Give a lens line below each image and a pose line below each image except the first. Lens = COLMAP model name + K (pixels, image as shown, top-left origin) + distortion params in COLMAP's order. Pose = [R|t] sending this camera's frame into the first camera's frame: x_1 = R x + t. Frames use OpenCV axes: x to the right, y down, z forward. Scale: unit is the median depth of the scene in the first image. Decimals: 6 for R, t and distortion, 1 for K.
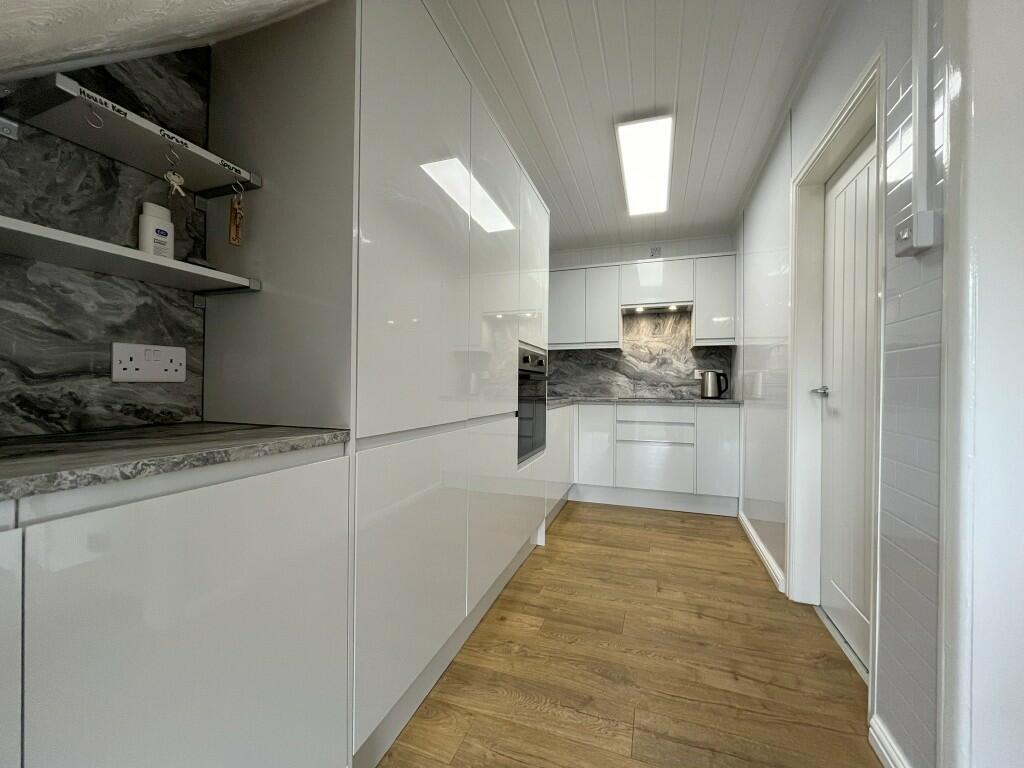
lens RADIAL K [[405.5, 0, 512.0], [0, 405.5, 384.0], [0, 0, 1]] dist [-0.000168, -0.000054]
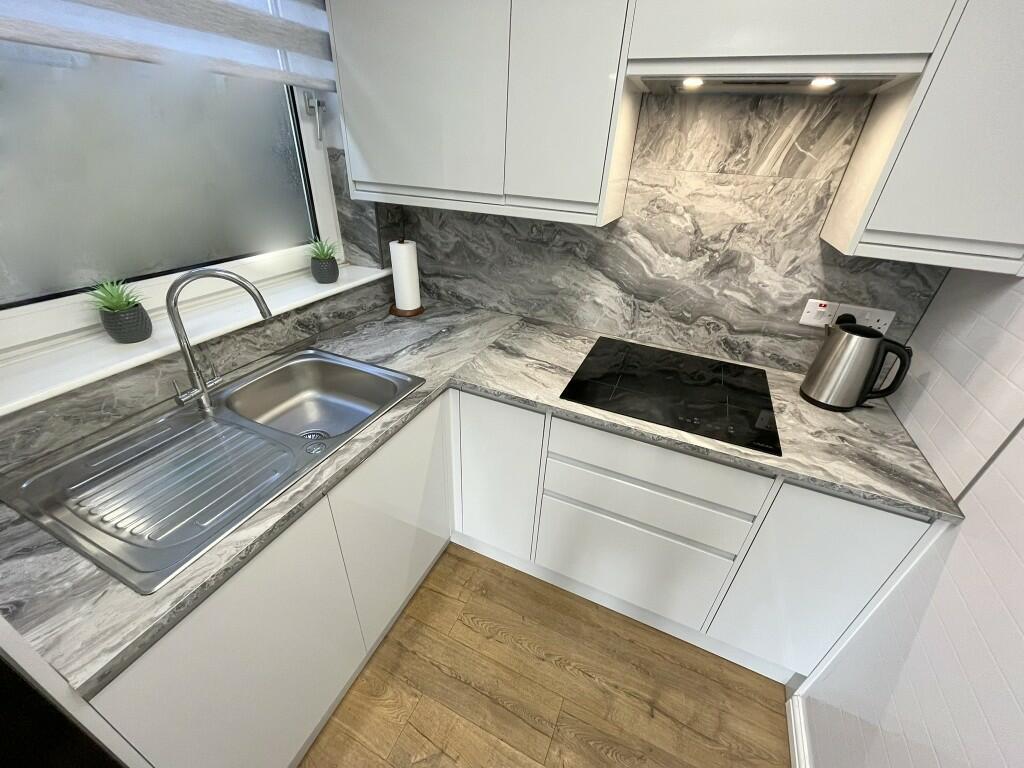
lens RADIAL K [[413.0, 0, 515.0], [0, 413.0, 385.9], [0, 0, 1]] dist [-0.001401, -0.000121]
pose [[0.995820, 0.076807, -0.049421, 0.217022], [-0.041306, 0.861344, 0.506340, -0.137215], [0.081459, -0.502183, 0.860916, 0.623349]]
